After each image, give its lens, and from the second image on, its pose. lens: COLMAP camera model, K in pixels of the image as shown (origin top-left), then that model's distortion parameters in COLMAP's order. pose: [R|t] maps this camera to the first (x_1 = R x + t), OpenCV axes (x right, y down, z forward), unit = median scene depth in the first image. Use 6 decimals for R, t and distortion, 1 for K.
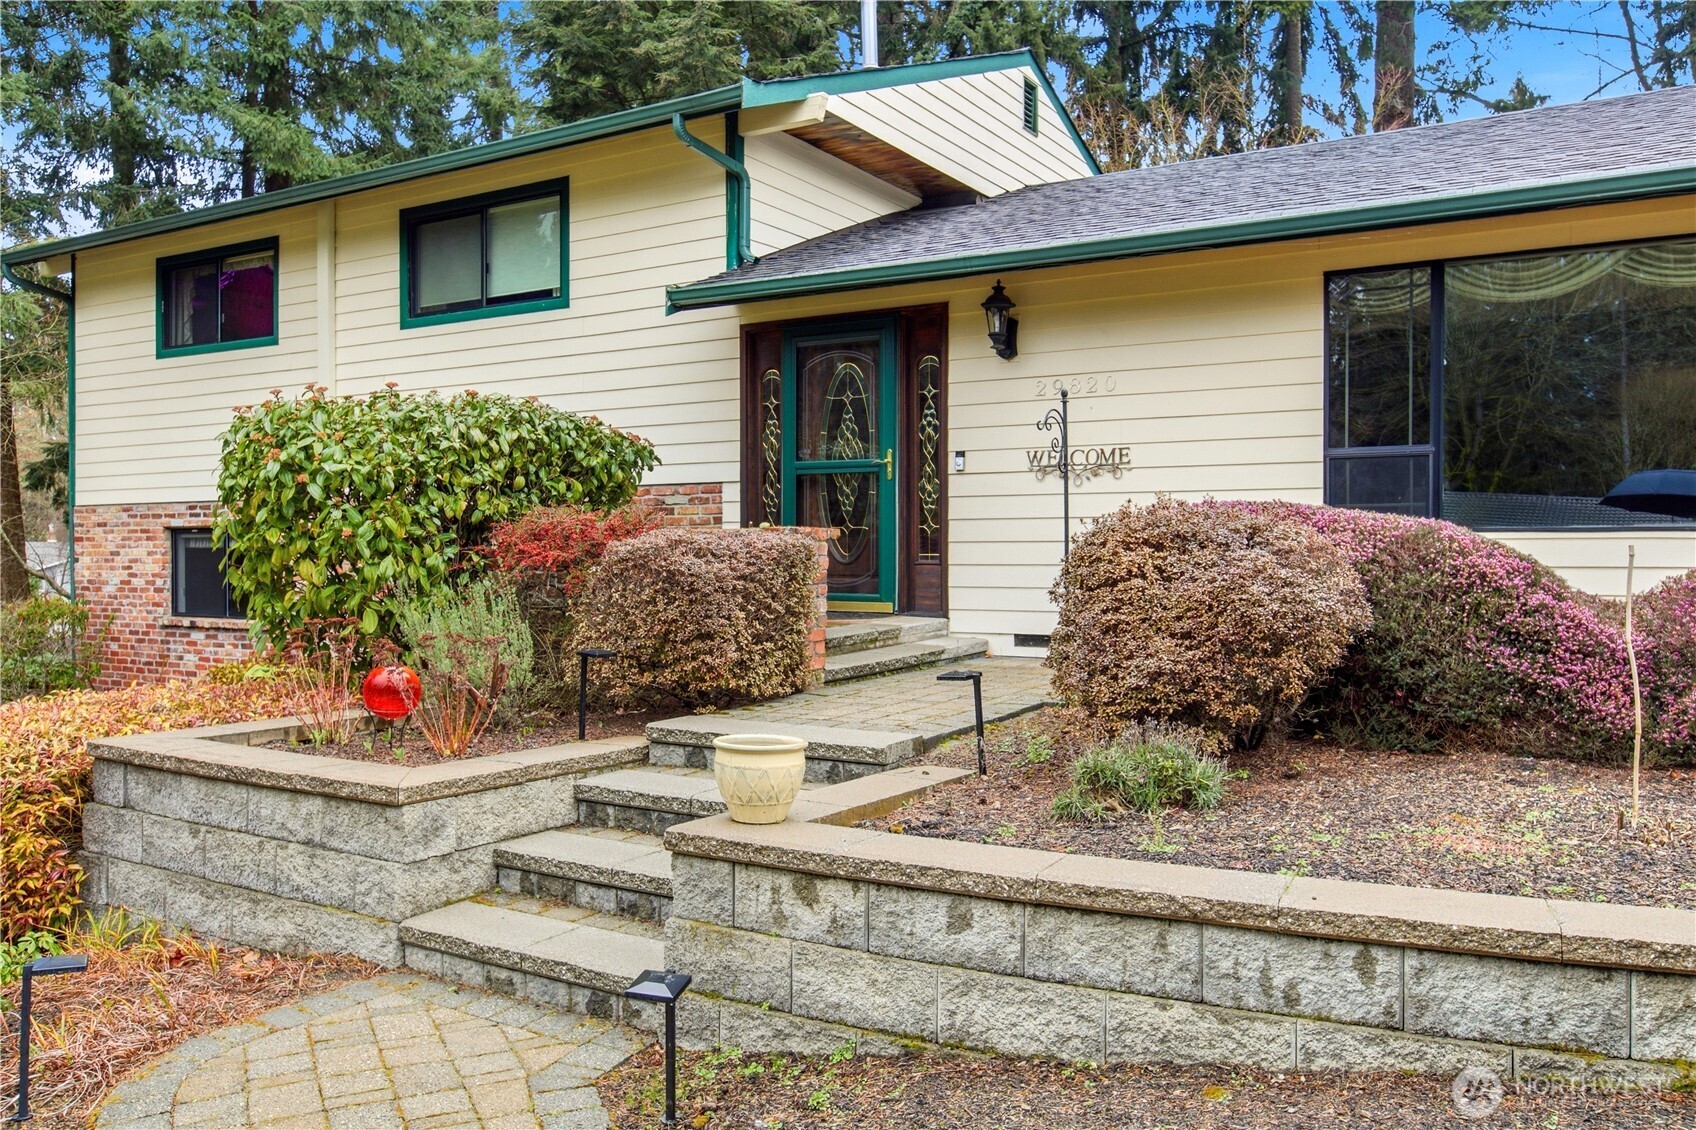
lens RADIAL K [[1341.8, 0, 850.1], [0, 1341.8, 562.1], [0, 0, 1]] dist [0.004135, -0.000152]
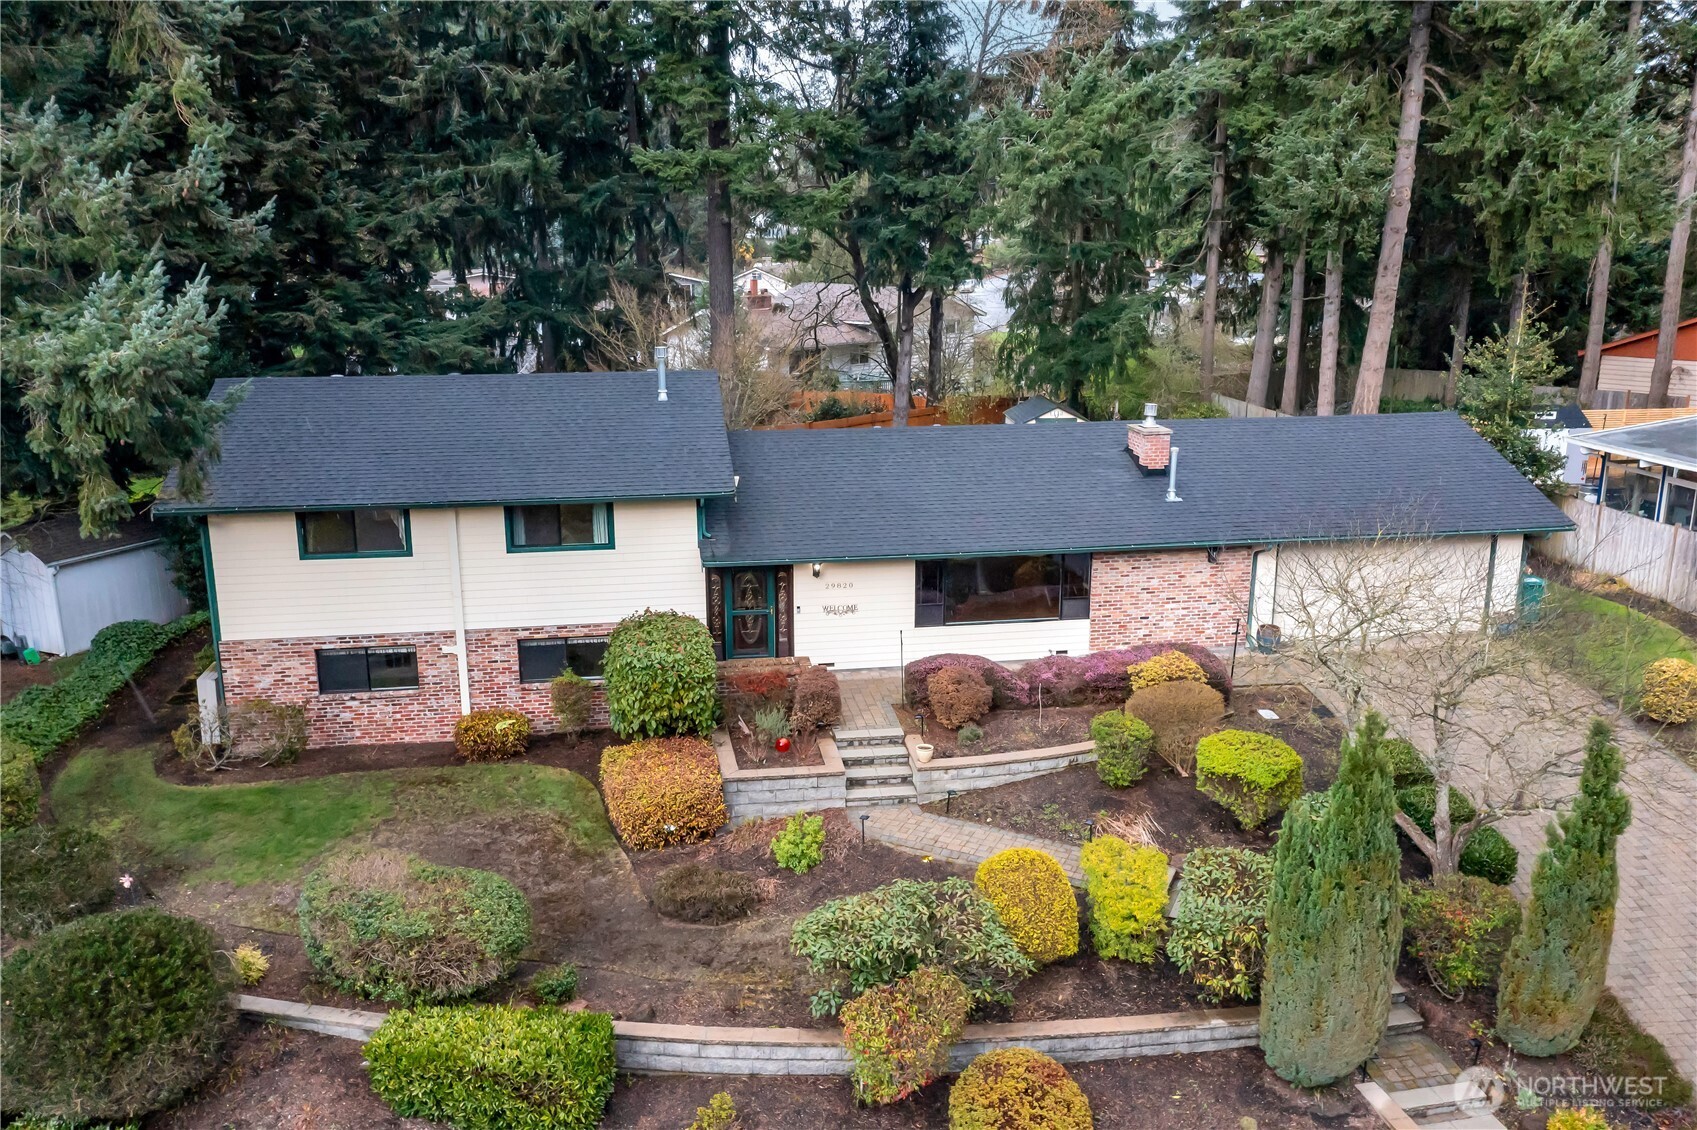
lens RADIAL K [[1375.5, 0, 848.1], [0, 1375.5, 566.1], [0, 0, 1]] dist [0.003876, -0.000411]
pose [[0.763962, -0.168649, 0.622832, -1.744589], [0.012077, 0.968808, 0.247519, -0.936588], [-0.645148, -0.181573, 0.742169, -1.336431]]
